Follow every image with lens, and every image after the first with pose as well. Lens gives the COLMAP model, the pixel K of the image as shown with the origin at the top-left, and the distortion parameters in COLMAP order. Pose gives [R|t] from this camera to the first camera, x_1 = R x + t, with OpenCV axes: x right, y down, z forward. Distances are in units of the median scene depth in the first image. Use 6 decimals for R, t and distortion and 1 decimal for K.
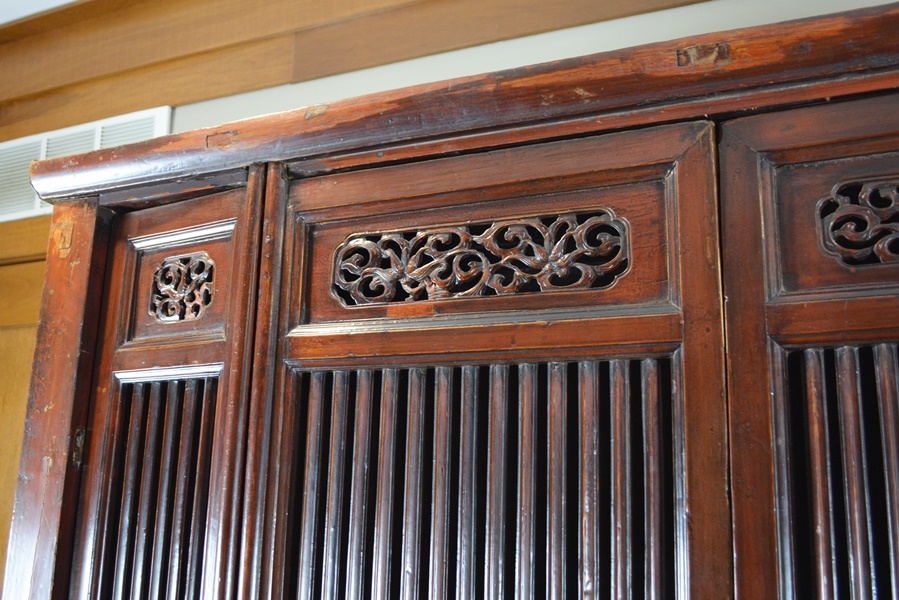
lens RADIAL K [[983.7, 0, 426.0], [0, 983.7, 293.2], [0, 0, 1]] dist [-0.072578, 0.000000]
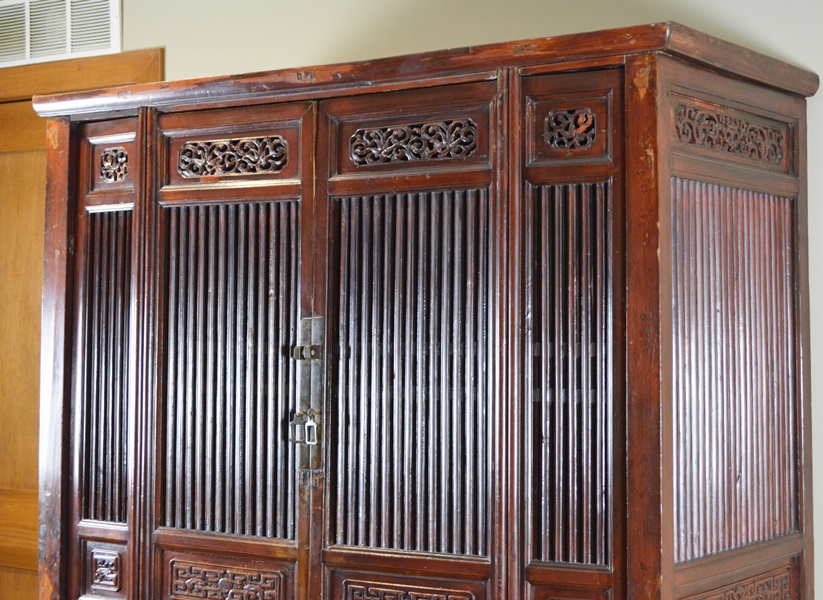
lens RADIAL K [[1638.7, 0, 392.8], [0, 1638.7, 265.1], [0, 0, 1]] dist [0.011836, 0.000000]
pose [[0.988052, -0.033026, -0.150544, 1.028540], [0.060709, 0.981201, 0.183189, -0.484978], [0.141664, -0.190140, 0.971483, -2.810369]]
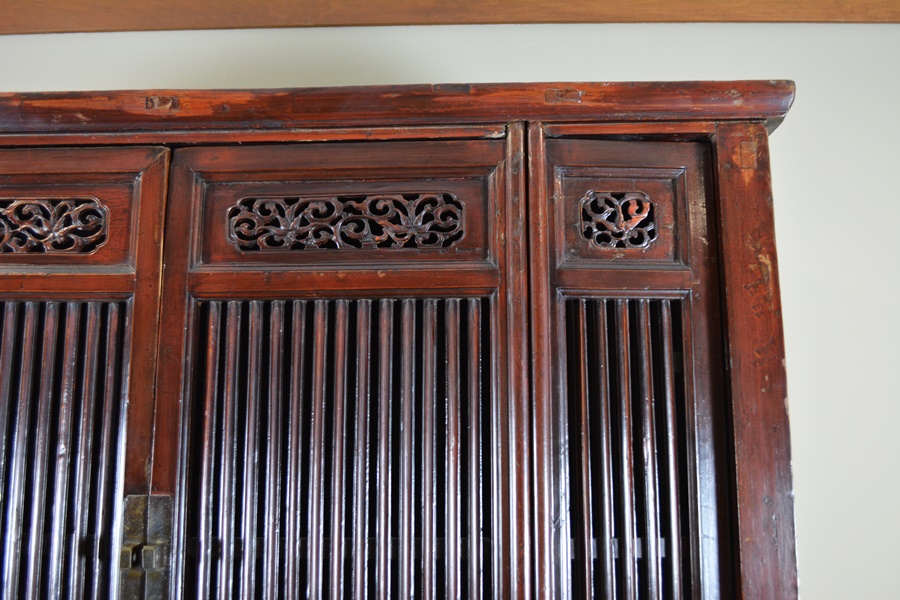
lens RADIAL K [[876.3, 0, 441.4], [0, 876.3, 300.8], [0, 0, 1]] dist [-0.060890, 0.000000]
pose [[0.913380, 0.040693, 0.405069, 0.139582], [-0.072054, 0.995442, 0.062471, -0.052848], [-0.400681, -0.086246, 0.912149, -0.400370]]
